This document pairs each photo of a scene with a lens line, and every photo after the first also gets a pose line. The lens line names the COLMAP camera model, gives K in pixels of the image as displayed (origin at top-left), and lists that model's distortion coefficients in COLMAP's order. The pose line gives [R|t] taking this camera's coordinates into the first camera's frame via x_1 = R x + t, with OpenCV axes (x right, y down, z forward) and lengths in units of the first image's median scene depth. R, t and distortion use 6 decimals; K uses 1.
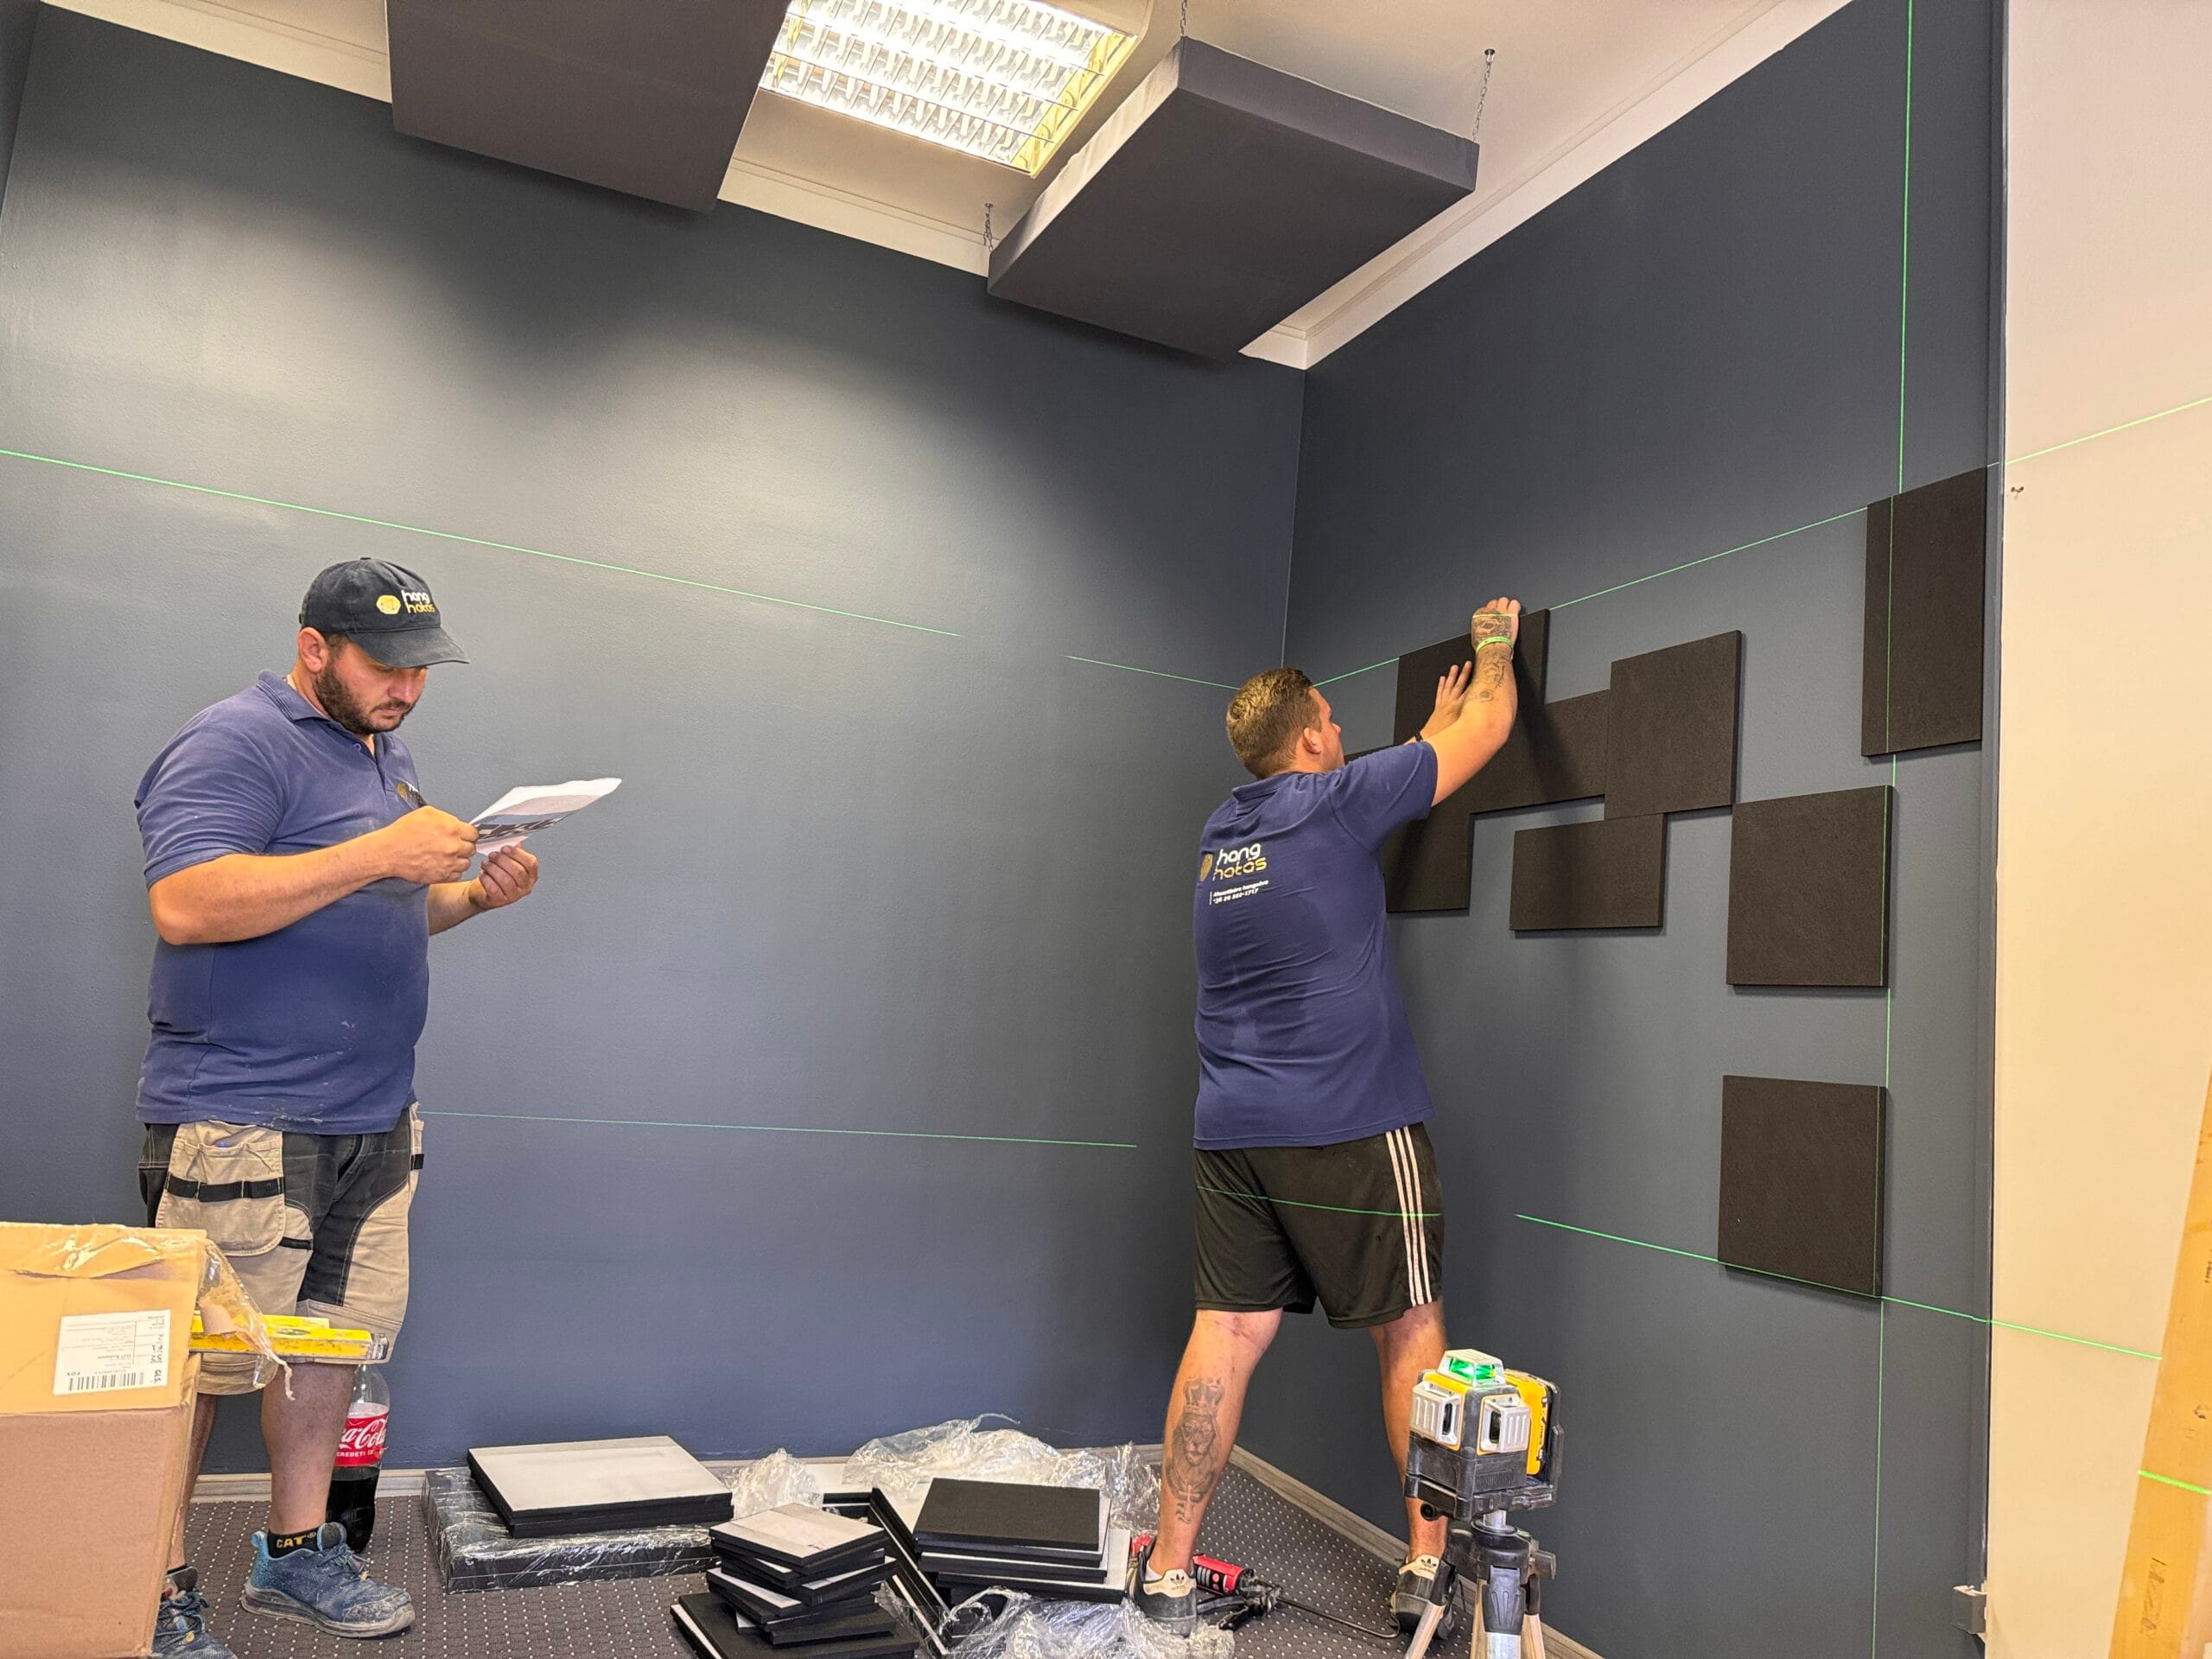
lens RADIAL K [[1572.1, 0, 1103.2], [0, 1572.1, 836.0], [0, 0, 1]] dist [0.009482, 0.001583]
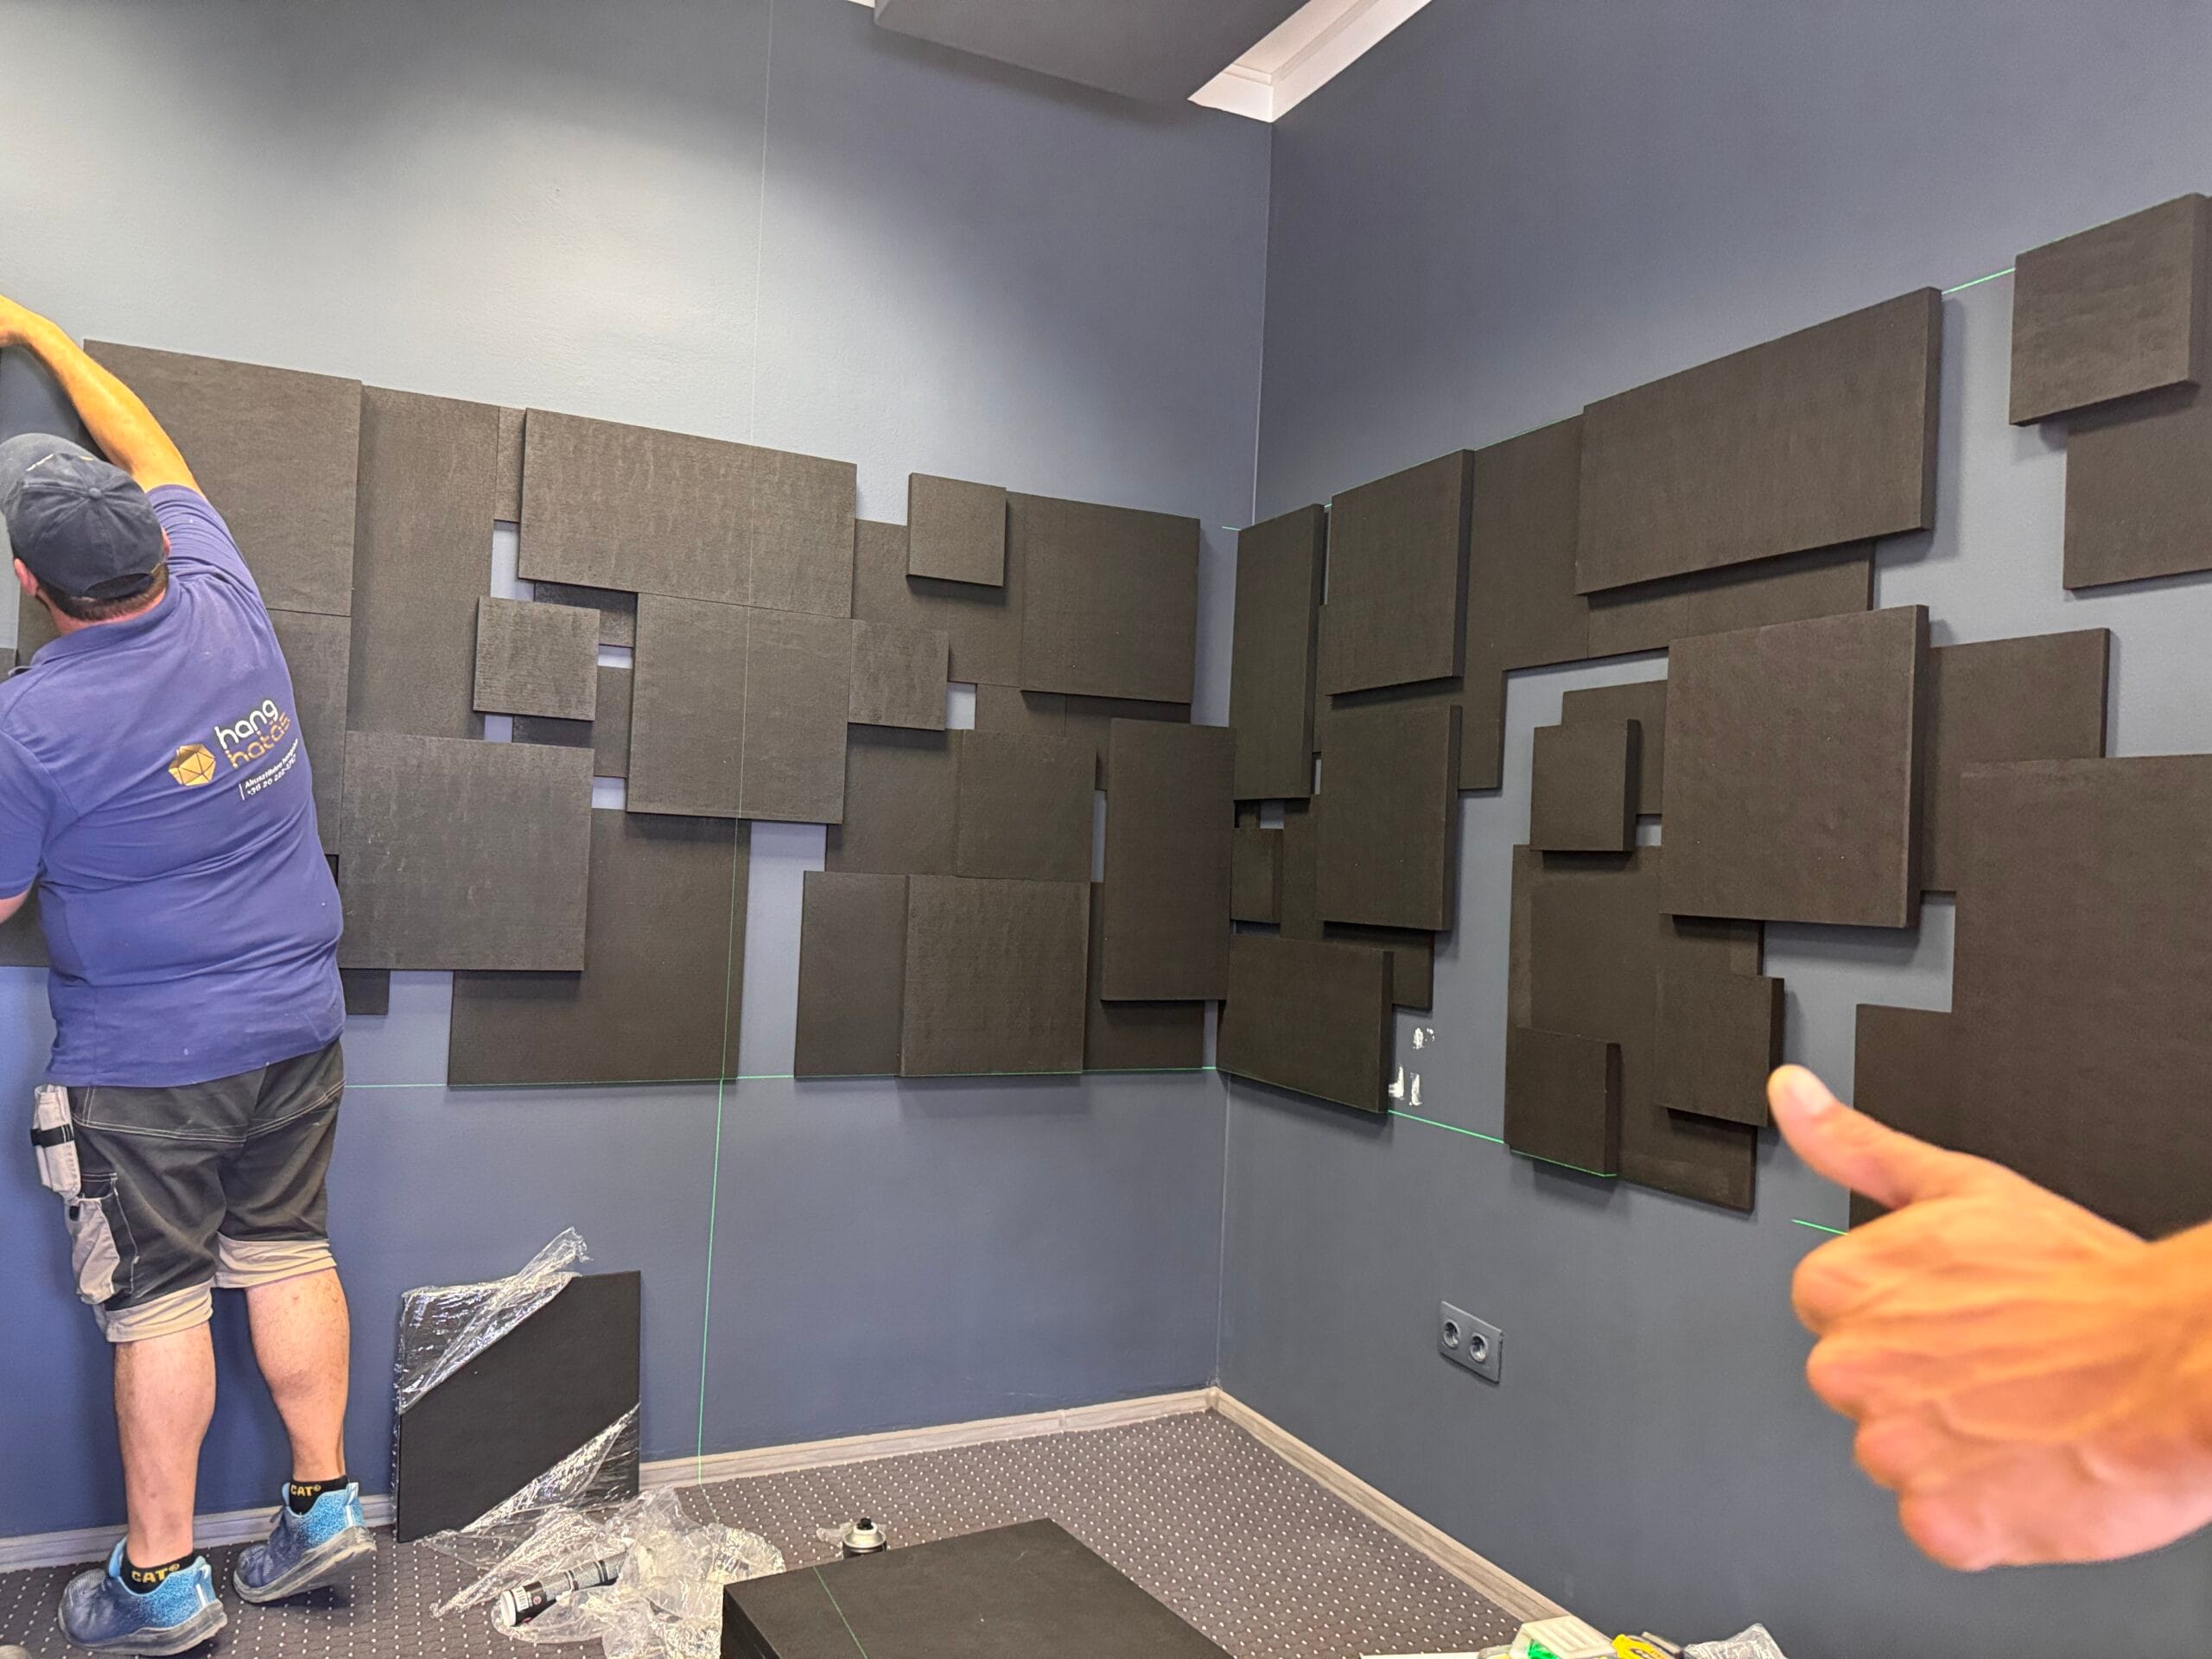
lens RADIAL K [[1577.1, 0, 1088.4], [0, 1577.1, 837.9], [0, 0, 1]] dist [0.004154, -0.001984]
pose [[0.998795, -0.040864, 0.027195, -0.004740], [0.037765, 0.993641, 0.106074, -0.021022], [-0.031356, -0.104919, 0.993986, 0.176708]]
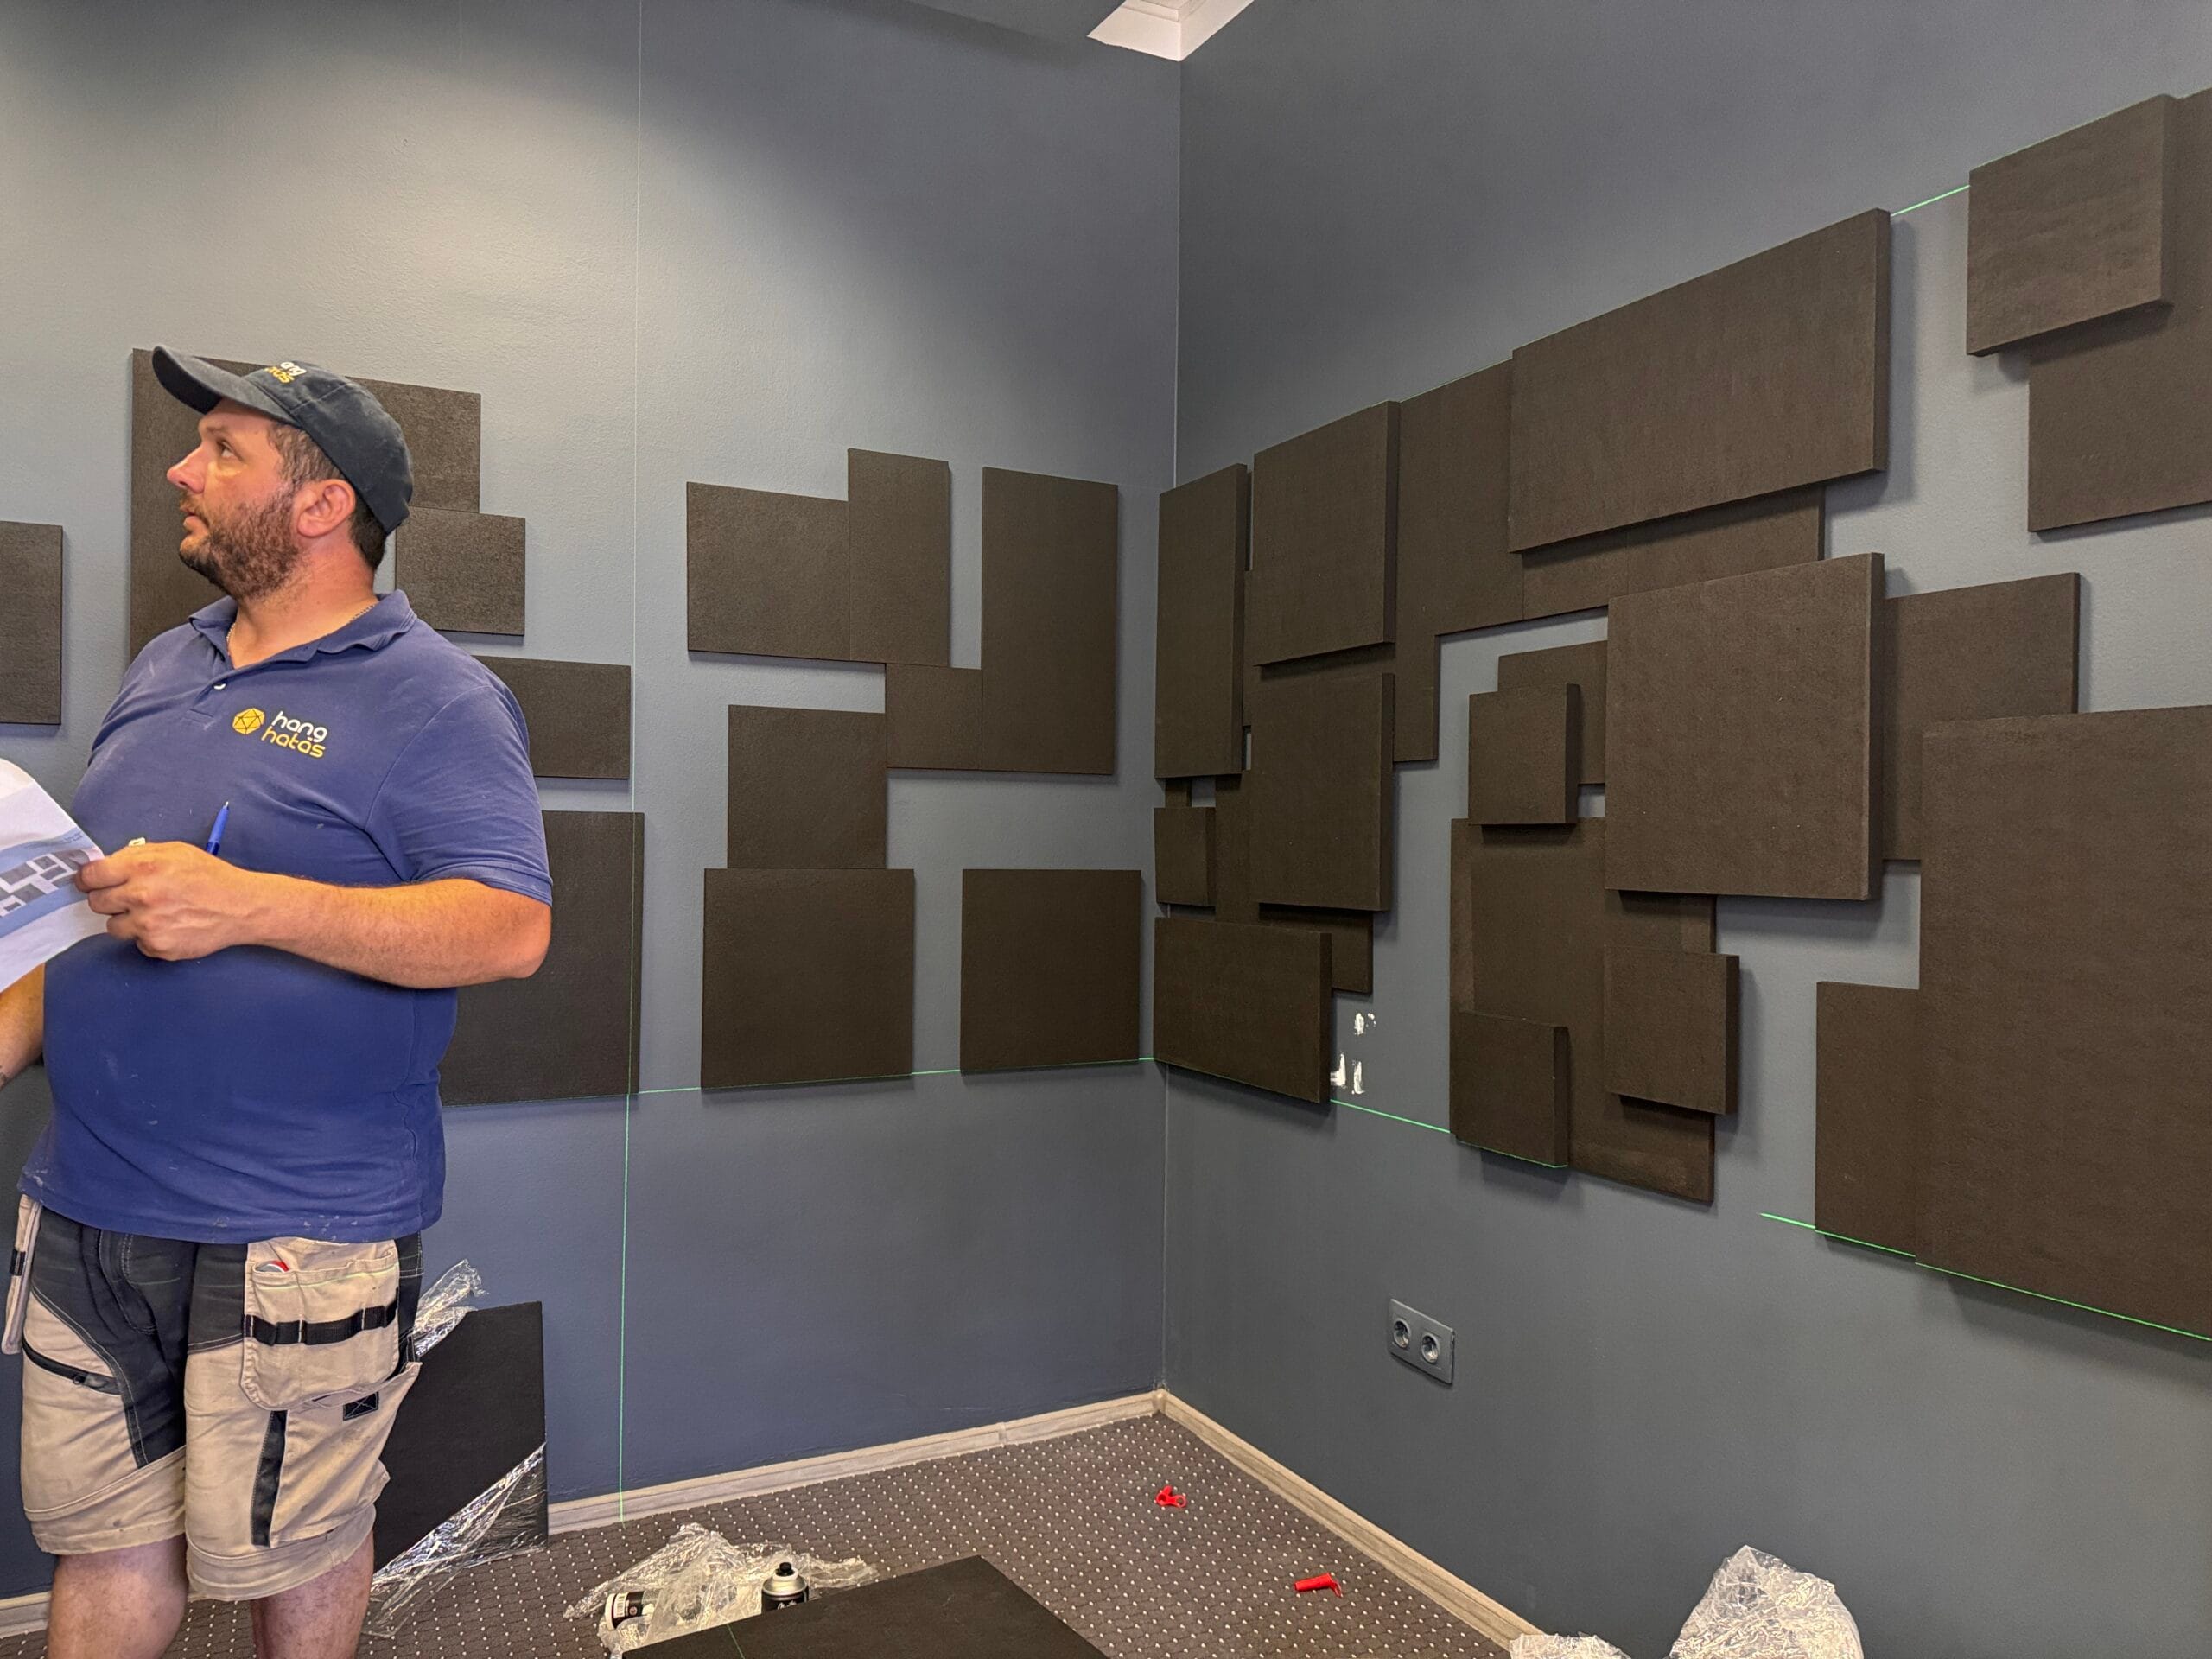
lens RADIAL K [[1572.1, 0, 1103.2], [0, 1572.1, 836.0], [0, 0, 1]] dist [0.009482, 0.001583]
pose [[0.995118, -0.072707, 0.066742, 0.013338], [0.064053, 0.990247, 0.123725, -0.020756], [-0.075086, -0.118846, 0.990070, 0.225008]]
